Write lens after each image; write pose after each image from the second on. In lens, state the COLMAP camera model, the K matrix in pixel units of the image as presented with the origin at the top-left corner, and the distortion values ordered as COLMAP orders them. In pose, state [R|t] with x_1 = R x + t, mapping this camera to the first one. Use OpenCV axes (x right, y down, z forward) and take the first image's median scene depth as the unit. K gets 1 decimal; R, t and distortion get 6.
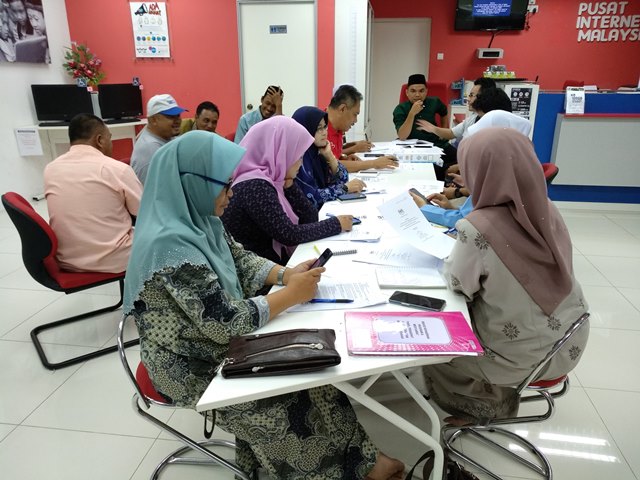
lens RADIAL K [[480.3, 0, 322.8], [0, 480.3, 240.1], [0, 0, 1]] dist [-0.020057, 0.011935]
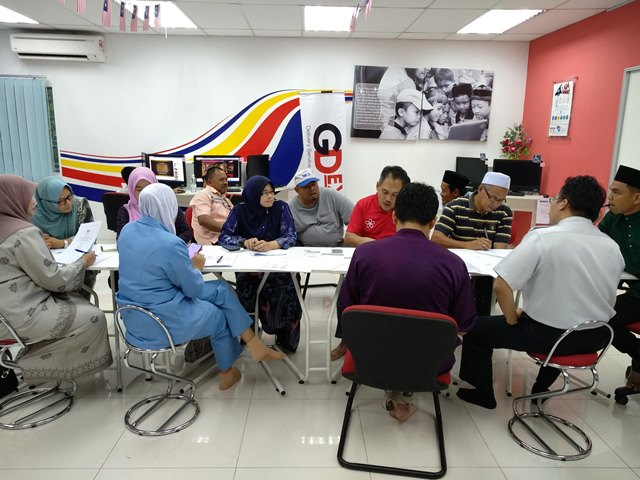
lens RADIAL K [[493.3, 0, 322.2], [0, 493.3, 241.8], [0, 0, 1]] dist [-0.052474, 0.067547]
pose [[0.140961, 0.200301, -0.969541, 0.588132], [-0.345271, 0.927778, 0.141475, -0.158177], [0.927857, 0.314812, 0.199939, 0.425201]]
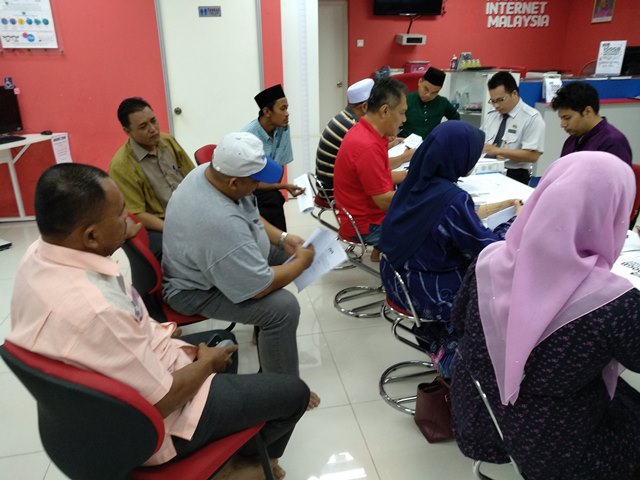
lens RADIAL K [[493.3, 0, 326.9], [0, 493.3, 234.9], [0, 0, 1]] dist [-0.052474, 0.067547]
pose [[0.933714, -0.137017, 0.330764, -0.223652], [0.134019, 0.990463, 0.031970, -0.072957], [-0.331989, 0.014477, 0.943172, 0.175471]]
